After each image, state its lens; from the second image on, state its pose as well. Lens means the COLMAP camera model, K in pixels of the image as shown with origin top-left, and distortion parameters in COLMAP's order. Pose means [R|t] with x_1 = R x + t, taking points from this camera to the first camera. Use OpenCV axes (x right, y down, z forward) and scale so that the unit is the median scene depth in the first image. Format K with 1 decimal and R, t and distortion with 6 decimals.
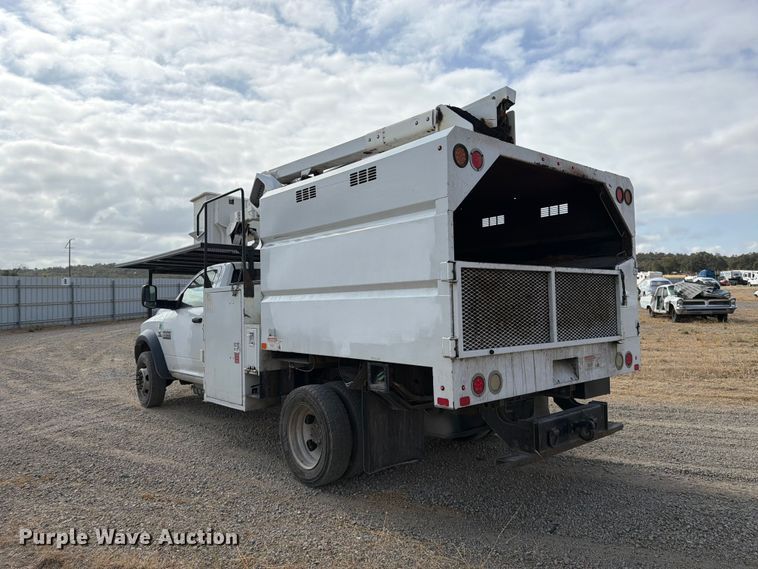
lens RADIAL K [[547.1, 0, 379.0], [0, 547.1, 284.5], [0, 0, 1]] dist [0.066013, -0.074869]
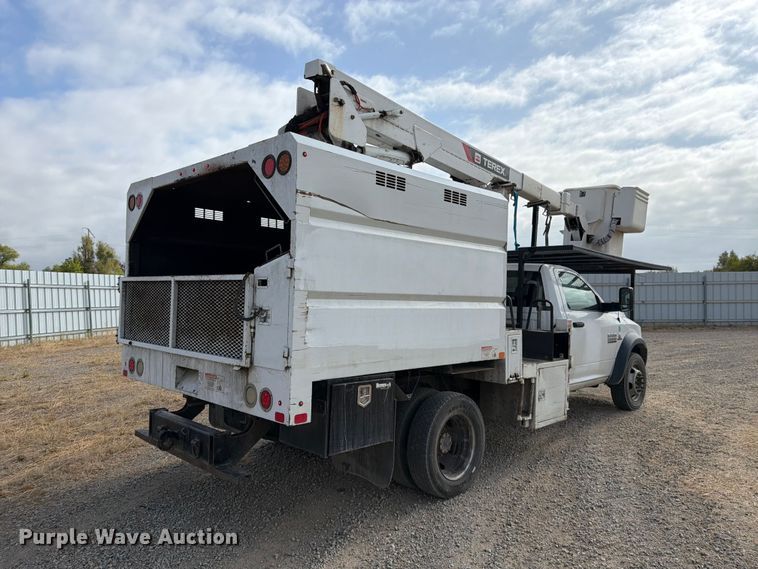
lens RADIAL K [[554.7, 0, 398.3], [0, 554.7, 279.8], [0, 0, 1]] dist [0.006767, -0.004060]
pose [[0.100262, -0.008870, -0.994922, 1.310368], [0.015418, 0.999854, -0.007360, -0.009597], [0.994842, -0.014602, 0.100384, 1.224348]]
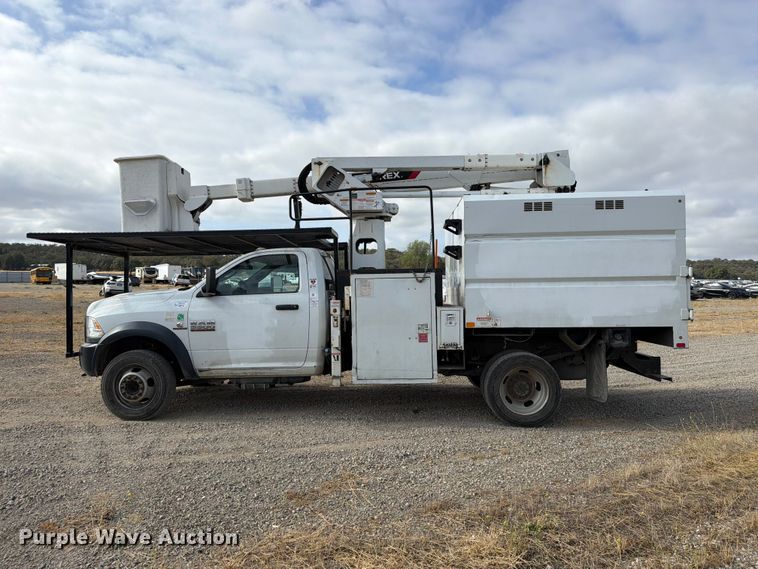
lens RADIAL K [[571.7, 0, 348.8], [0, 571.7, 287.1], [0, 0, 1]] dist [0.073834, -0.096051]
pose [[0.680324, 0.018591, 0.732676, -1.472787], [-0.027349, 0.999626, 0.000031, 0.042288], [-0.732401, -0.020059, 0.680578, 0.389504]]
